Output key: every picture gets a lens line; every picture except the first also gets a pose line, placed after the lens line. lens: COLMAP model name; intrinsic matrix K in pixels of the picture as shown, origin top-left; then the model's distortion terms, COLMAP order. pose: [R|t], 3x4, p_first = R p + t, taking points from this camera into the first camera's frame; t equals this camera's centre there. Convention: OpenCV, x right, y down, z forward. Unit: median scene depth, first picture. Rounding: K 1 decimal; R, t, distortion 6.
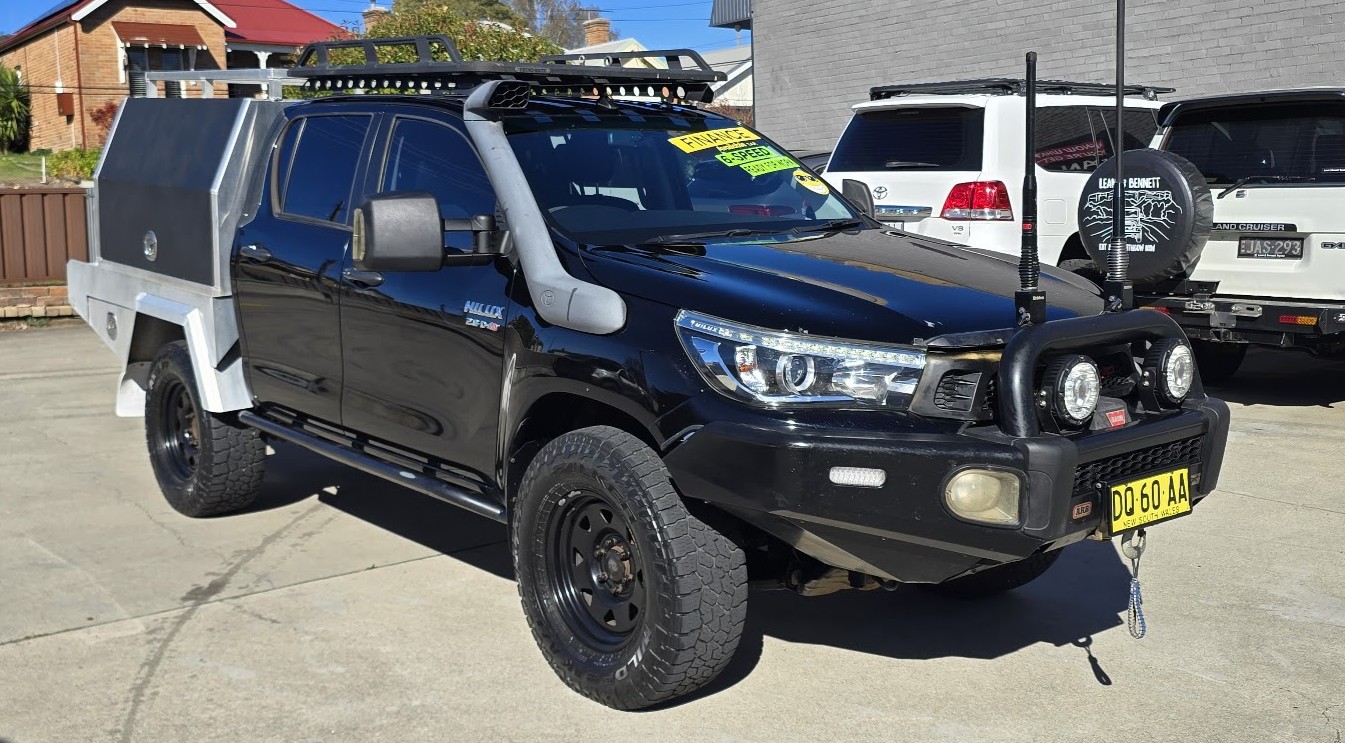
lens RADIAL K [[1388.2, 0, 624.0], [0, 1388.2, 323.4], [0, 0, 1]] dist [0.057115, -0.040128]
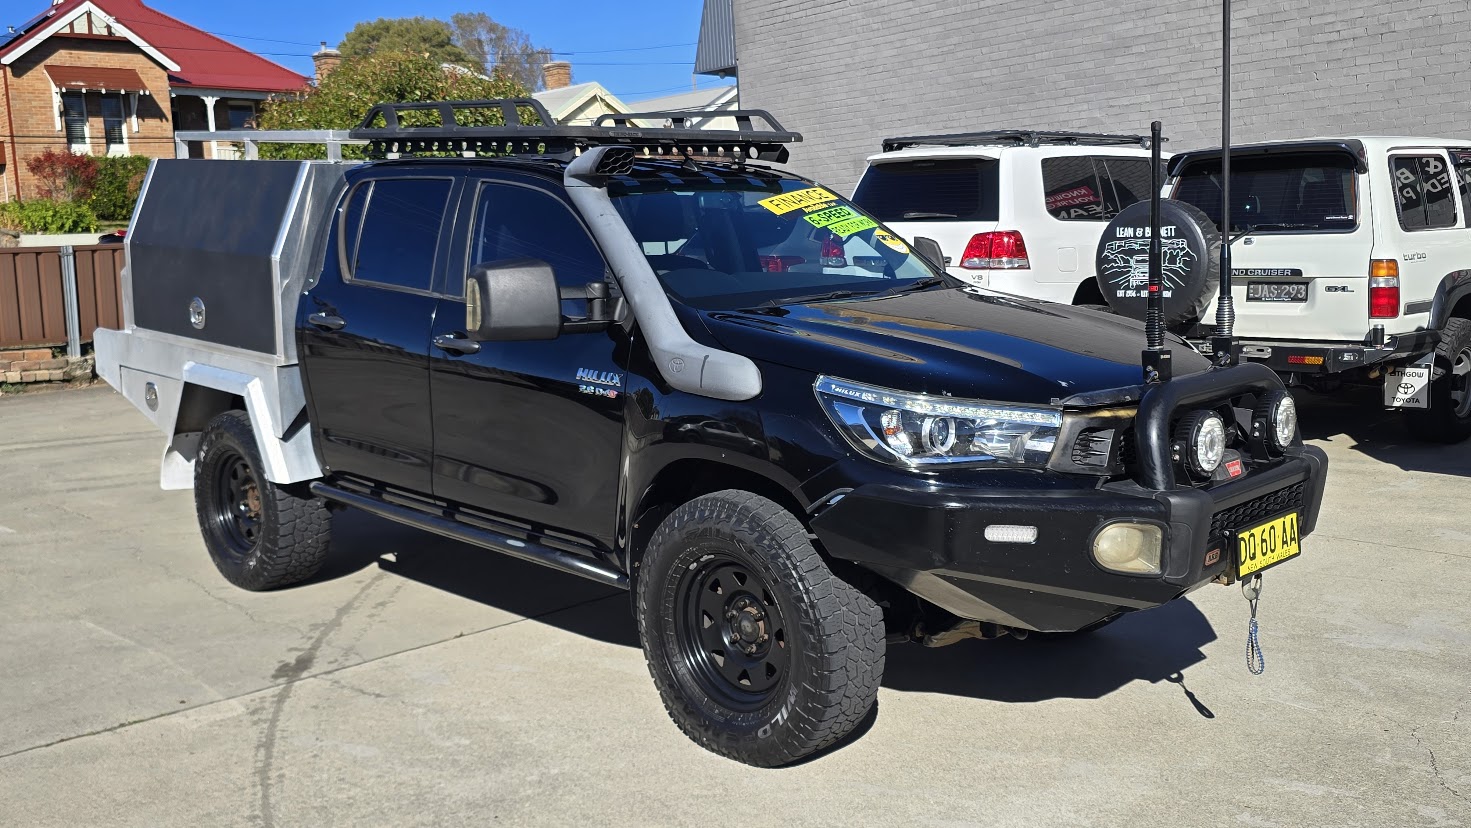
lens RADIAL K [[1388.5, 0, 733.9], [0, 1388.5, 397.4], [0, 0, 1]] dist [0.071122, -0.084133]
pose [[0.993782, -0.026250, 0.108202, -0.107067], [0.023924, 0.999455, 0.022736, -0.014729], [-0.108740, -0.020006, 0.993869, -0.007213]]
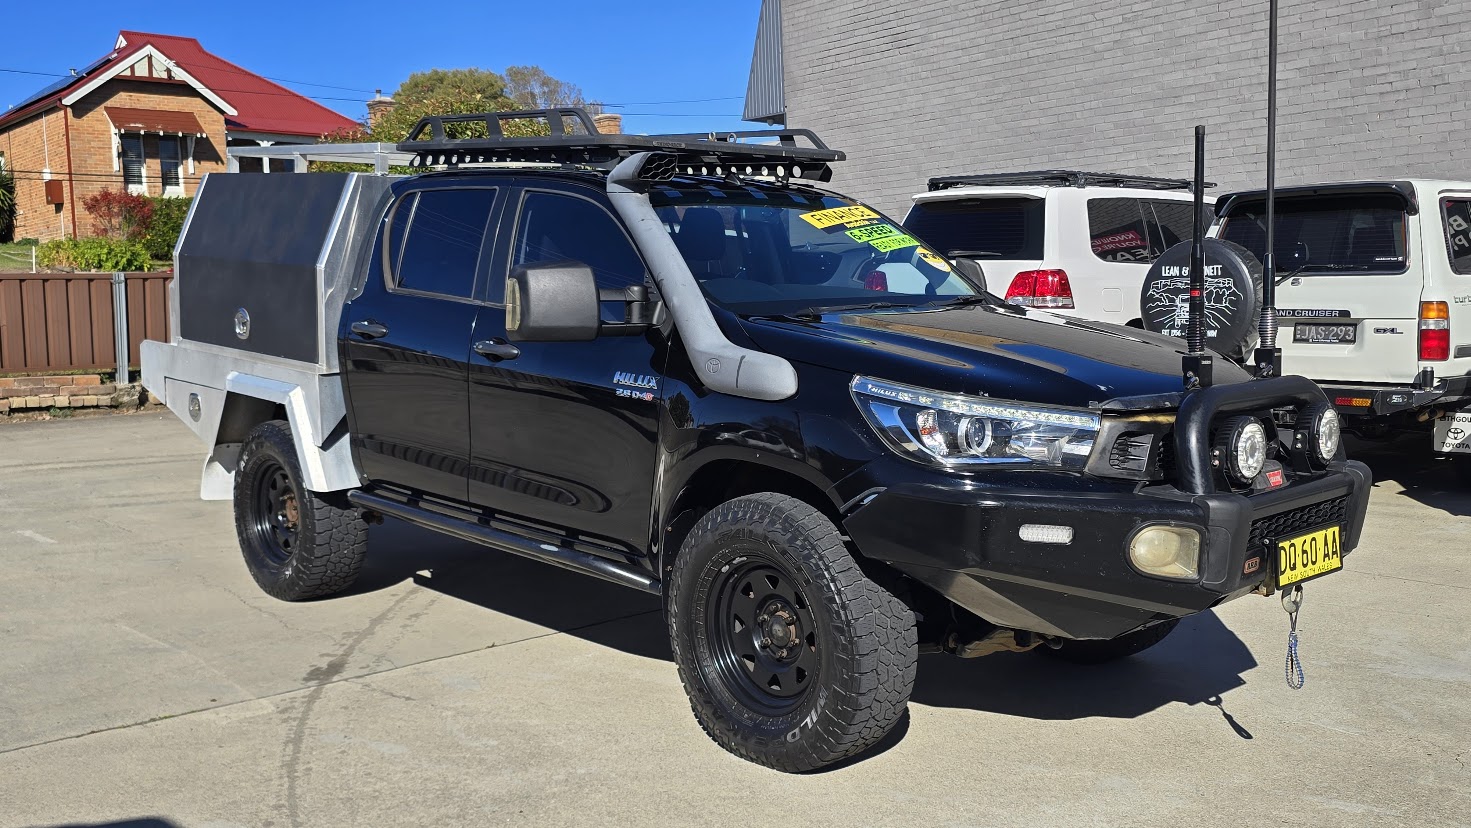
lens RADIAL K [[1390.6, 0, 745.3], [0, 1390.6, 413.7], [0, 0, 1]] dist [0.073094, -0.079376]
pose [[0.996293, -0.001724, 0.086011, -0.103041], [0.002254, 0.999979, -0.006061, 0.019642], [-0.085999, 0.006232, 0.996276, -0.006936]]
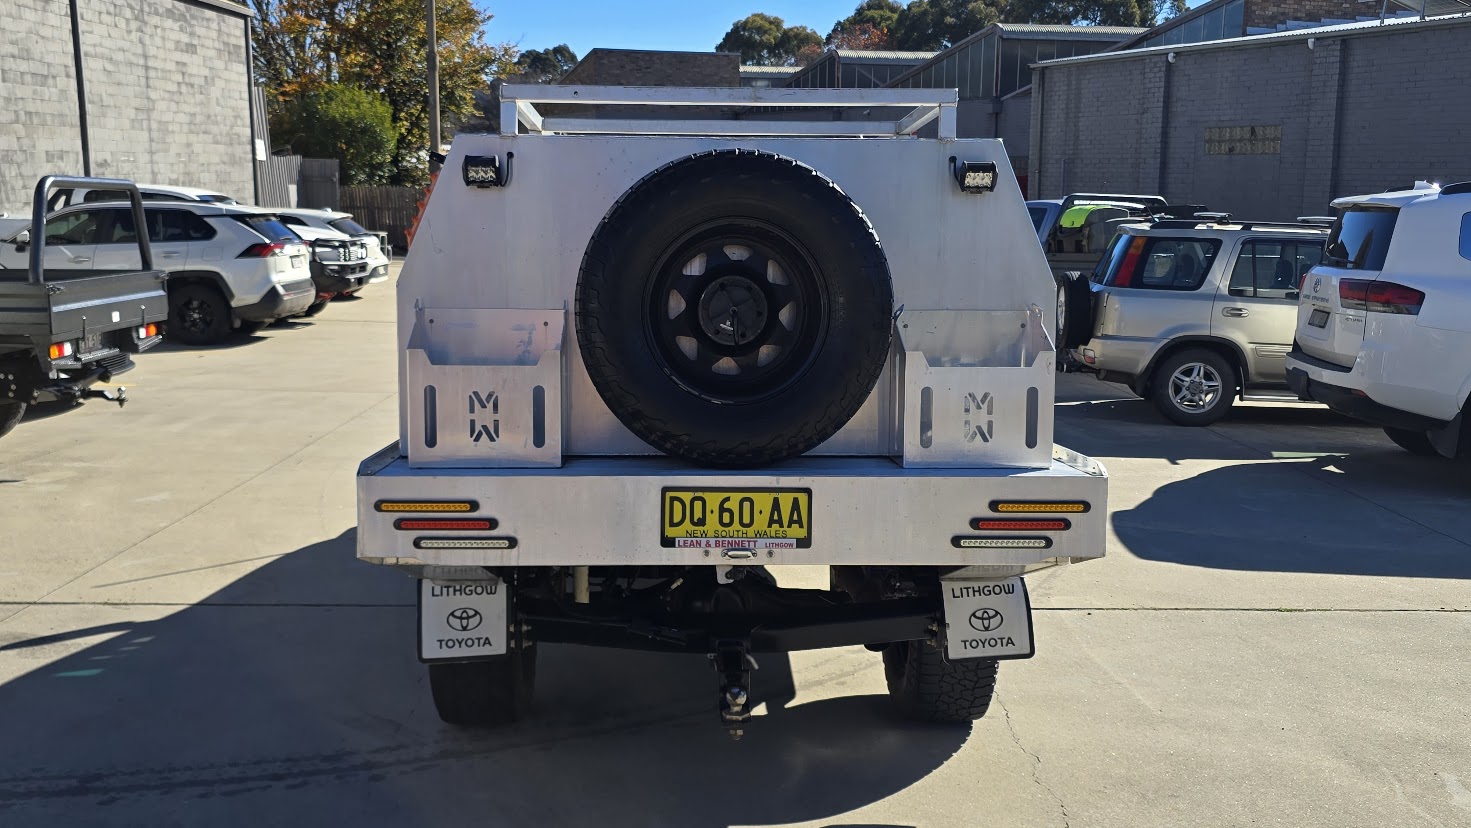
lens RADIAL K [[1388.5, 0, 733.9], [0, 1388.5, 397.4], [0, 0, 1]] dist [0.071122, -0.084133]
pose [[-0.801567, -0.066970, 0.594143, -0.913298], [0.069747, 0.976450, 0.204159, -0.273050], [-0.593823, 0.205087, -0.778019, 2.256099]]
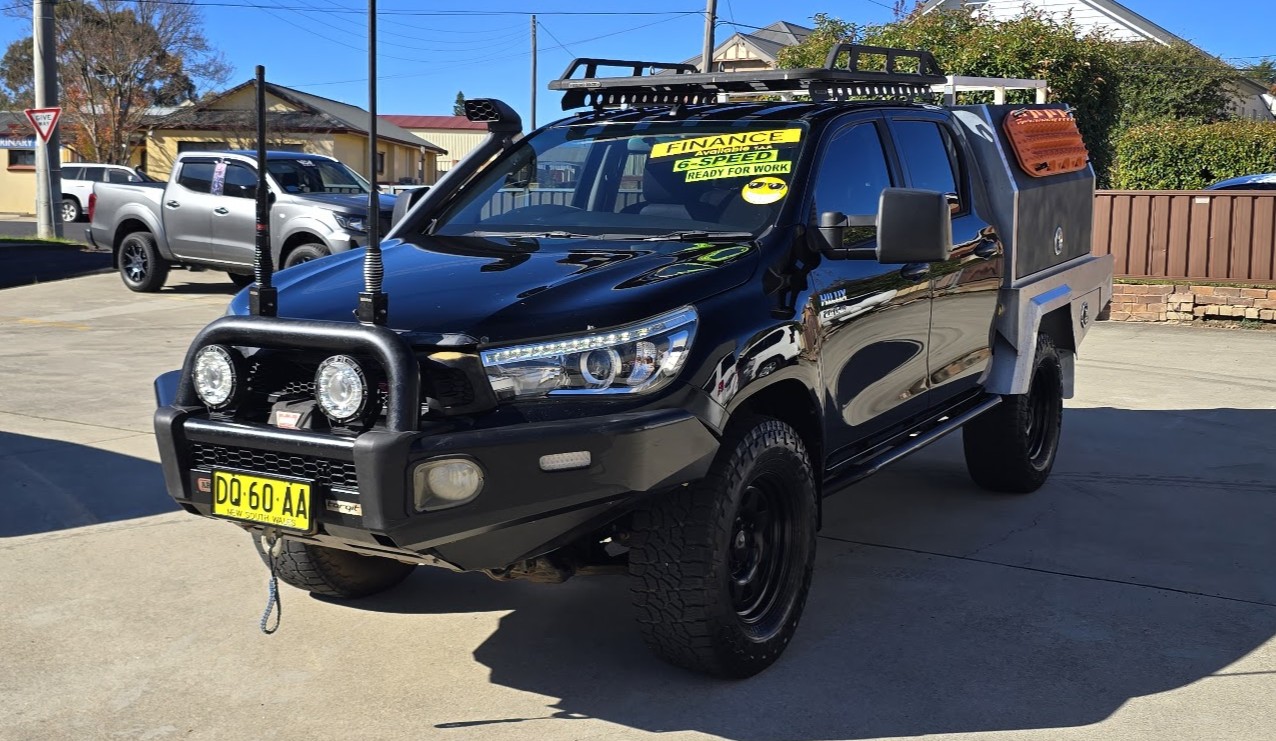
lens RADIAL K [[1376.1, 0, 638.0], [0, 1376.1, 370.5], [0, 0, 1]] dist [0.121640, -0.199963]
pose [[0.350071, 0.142592, -0.925806, 1.080239], [-0.112726, 0.987576, 0.109482, -0.084652], [0.929916, 0.066036, 0.361796, 0.683074]]
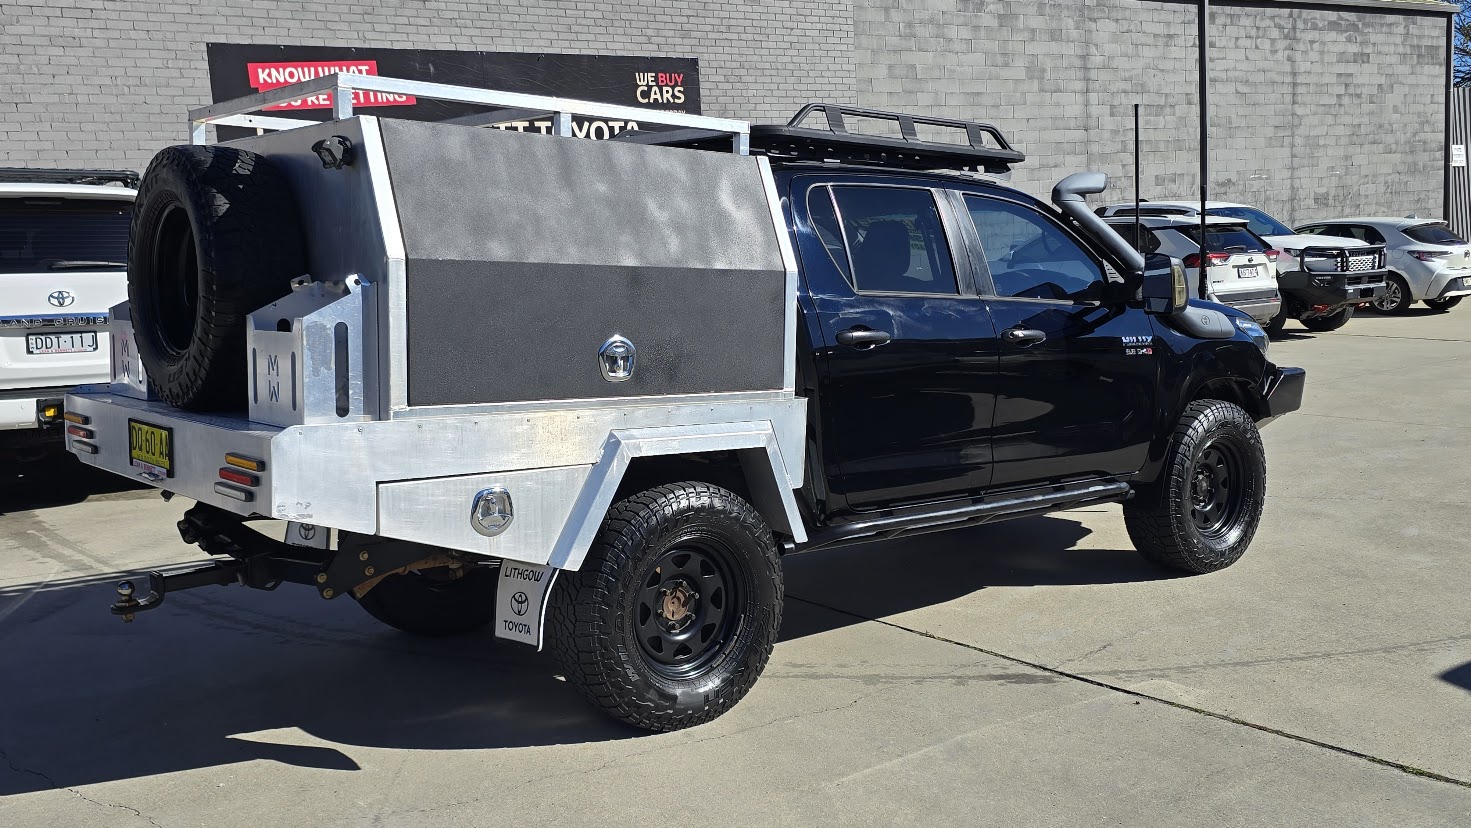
lens RADIAL K [[1385.0, 0, 744.5], [0, 1385.0, 412.7], [0, 0, 1]] dist [0.109914, -0.171972]
pose [[-0.016080, -0.098661, 0.994991, -1.389347], [0.134287, 0.985891, 0.099928, -0.122487], [-0.990812, 0.135221, -0.002604, 1.318756]]
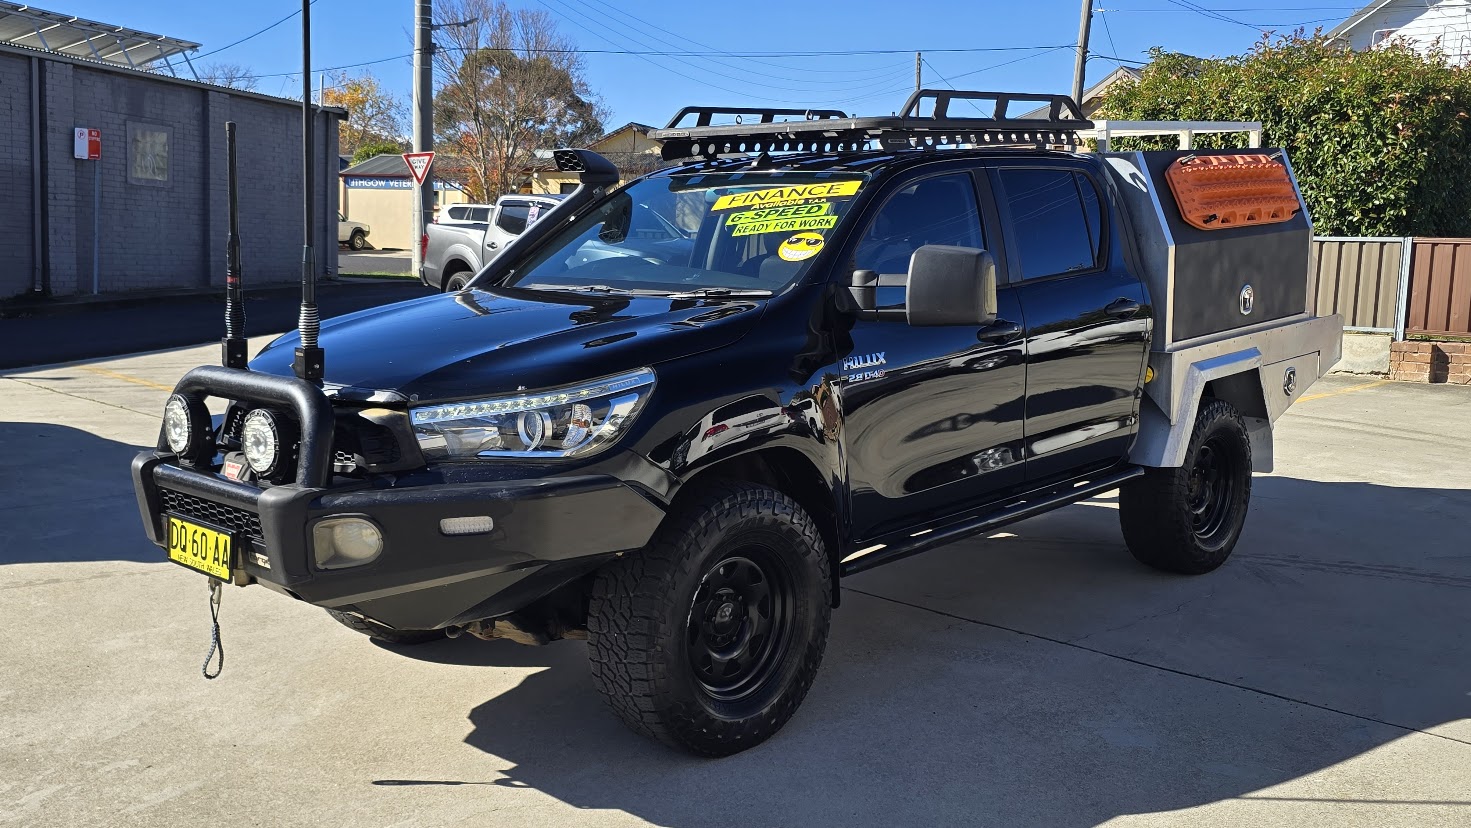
lens RADIAL K [[1385.0, 0, 744.5], [0, 1385.0, 412.7], [0, 0, 1]] dist [0.109914, -0.171972]
pose [[0.148476, 0.152624, -0.977068, 1.116128], [-0.121339, 0.983365, 0.135169, -0.126760], [0.981444, 0.098487, 0.164525, 0.941067]]
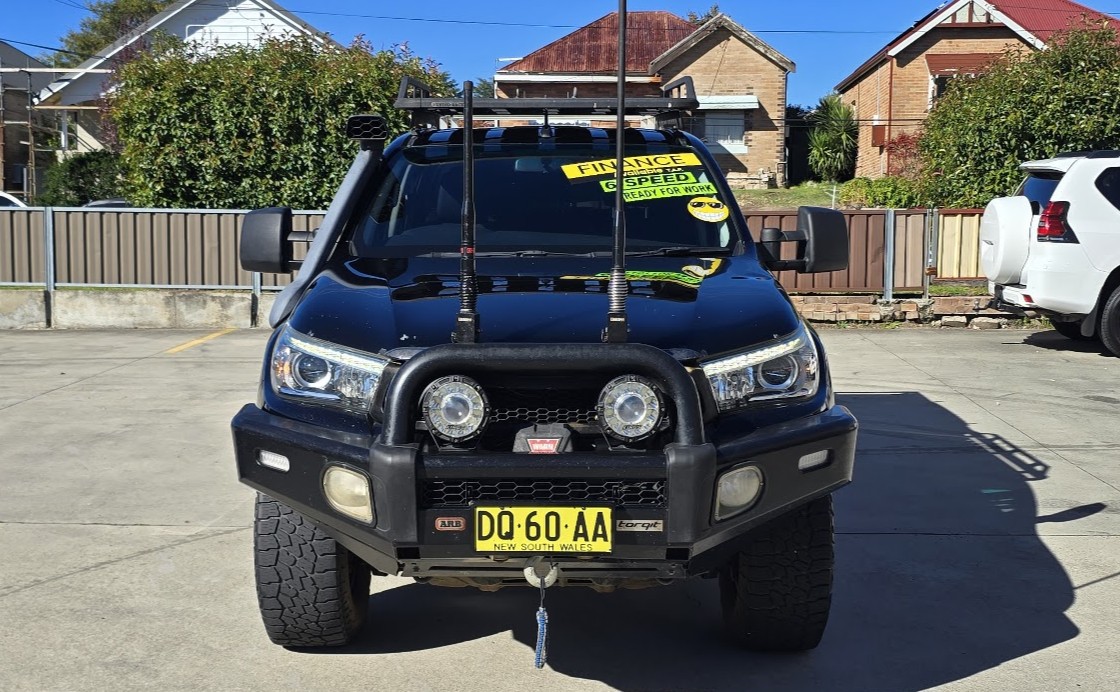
lens RADIAL K [[1381.2, 0, 529.9], [0, 1381.2, 368.8], [0, 0, 1]] dist [0.067512, -0.020074]
pose [[0.769803, 0.091312, -0.631716, 0.756917], [-0.083738, 0.995608, 0.041868, -0.021705], [0.632764, 0.020668, 0.774069, 0.179682]]
